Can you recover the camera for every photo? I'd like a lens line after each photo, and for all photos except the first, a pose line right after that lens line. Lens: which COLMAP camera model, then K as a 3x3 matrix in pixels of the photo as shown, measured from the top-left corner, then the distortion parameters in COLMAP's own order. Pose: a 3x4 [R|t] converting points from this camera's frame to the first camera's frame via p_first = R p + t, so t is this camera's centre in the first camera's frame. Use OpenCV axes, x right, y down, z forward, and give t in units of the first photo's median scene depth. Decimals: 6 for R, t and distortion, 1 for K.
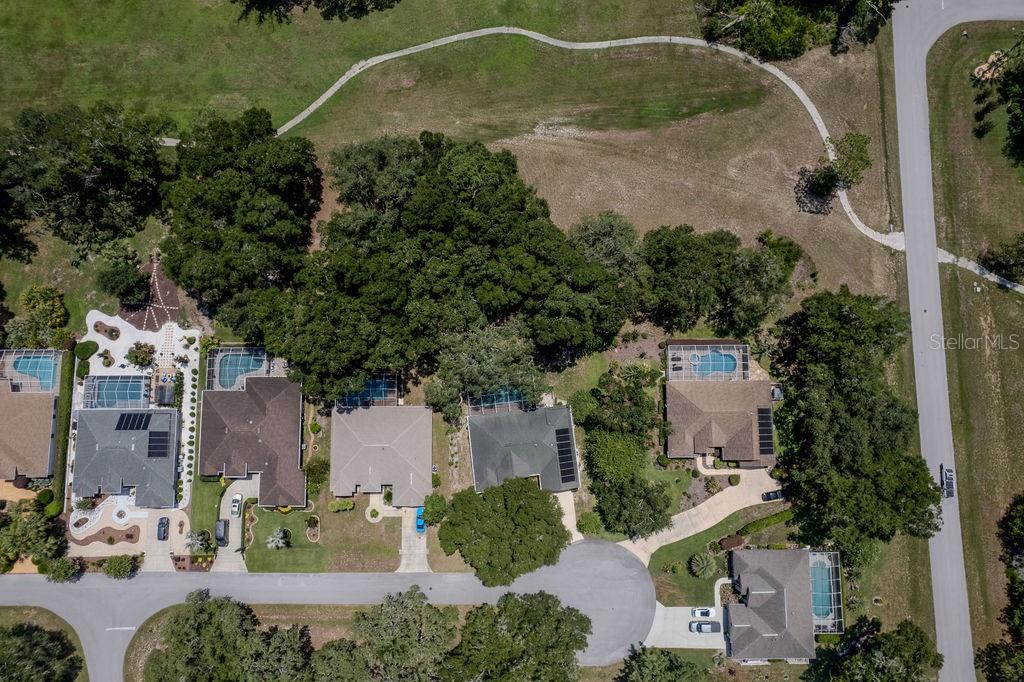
lens RADIAL K [[656.5, 0, 511.5], [0, 656.5, 347.1], [0, 0, 1]] dist [-0.081675, 0.074553]
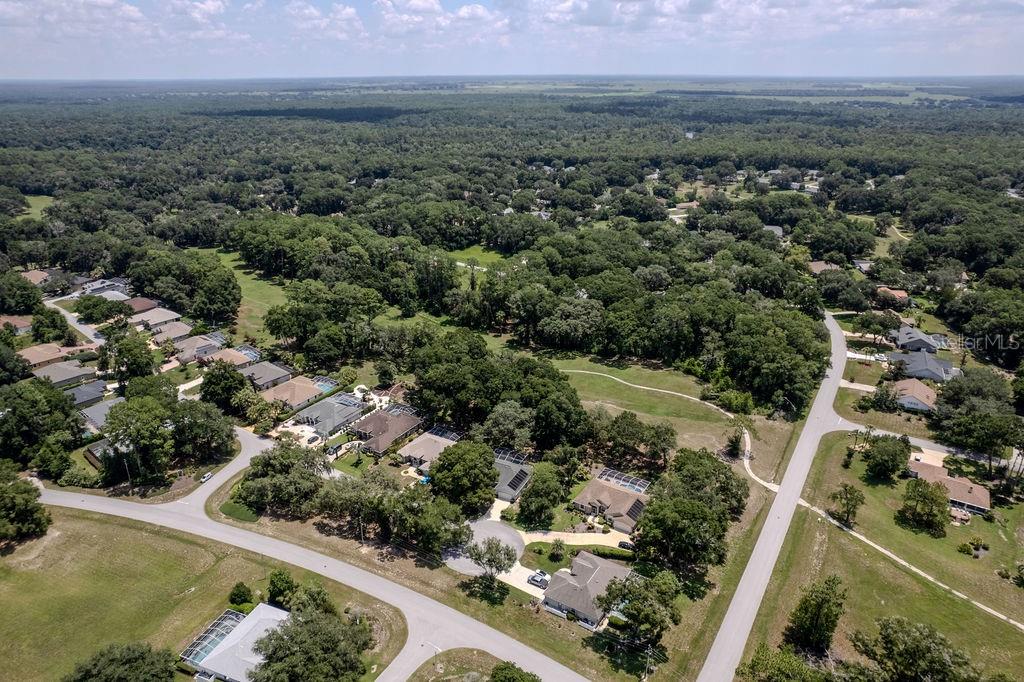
lens RADIAL K [[656.5, 0, 511.5], [0, 656.5, 347.1], [0, 0, 1]] dist [-0.081675, 0.074553]
pose [[0.838048, 0.215985, -0.501025, 0.806876], [-0.541417, 0.442663, -0.714784, 1.185272], [0.067402, 0.870287, 0.487911, -0.103580]]
